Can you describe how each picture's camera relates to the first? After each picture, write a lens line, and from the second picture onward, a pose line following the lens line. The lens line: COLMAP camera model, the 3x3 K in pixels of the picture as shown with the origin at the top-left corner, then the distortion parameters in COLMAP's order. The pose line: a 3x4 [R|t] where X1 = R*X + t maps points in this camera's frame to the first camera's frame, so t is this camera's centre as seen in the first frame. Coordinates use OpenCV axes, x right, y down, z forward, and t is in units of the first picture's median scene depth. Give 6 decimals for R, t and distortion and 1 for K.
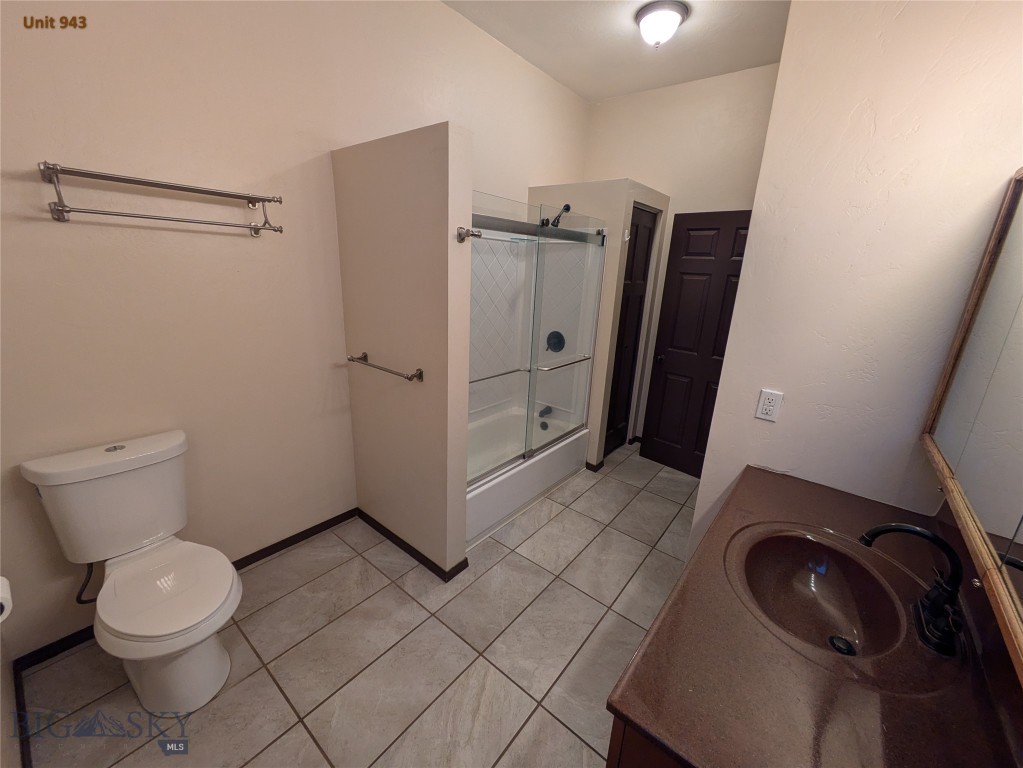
lens RADIAL K [[406.2, 0, 512.7], [0, 406.2, 383.8], [0, 0, 1]] dist [0.002541, 0.000568]
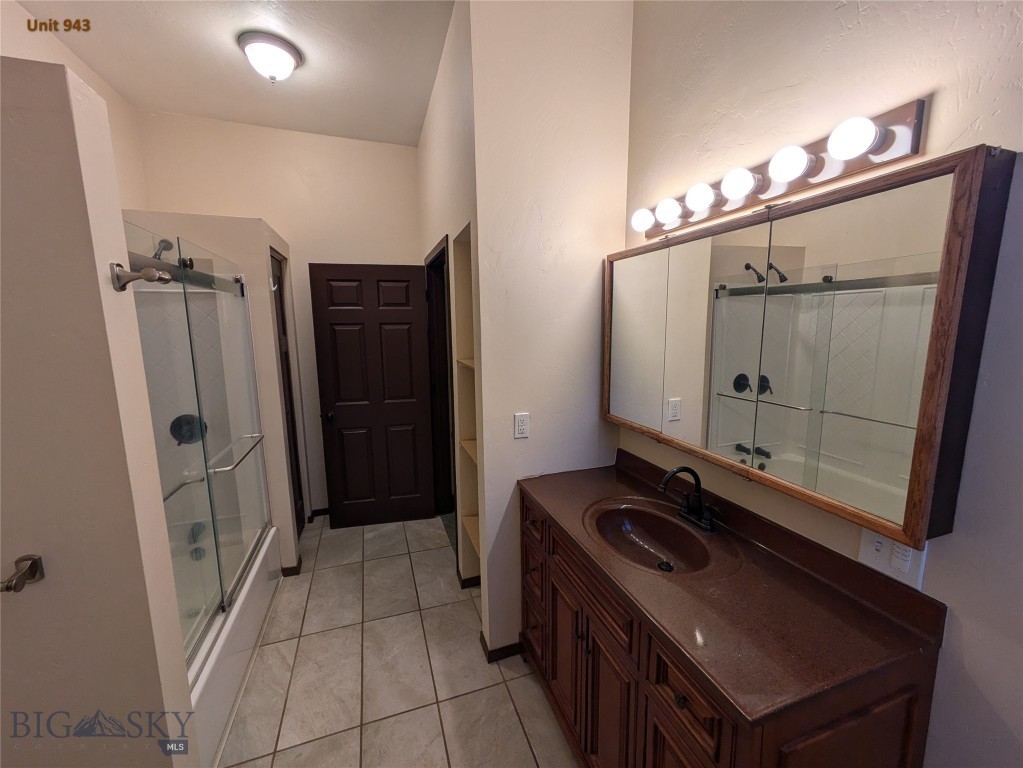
lens RADIAL K [[406.2, 0, 512.7], [0, 406.2, 383.8], [0, 0, 1]] dist [0.002541, 0.000568]
pose [[0.525505, -0.178238, 0.831911, -0.211474], [0.270472, 0.962081, 0.035275, -0.067146], [-0.806654, 0.206471, 0.553787, 0.191267]]
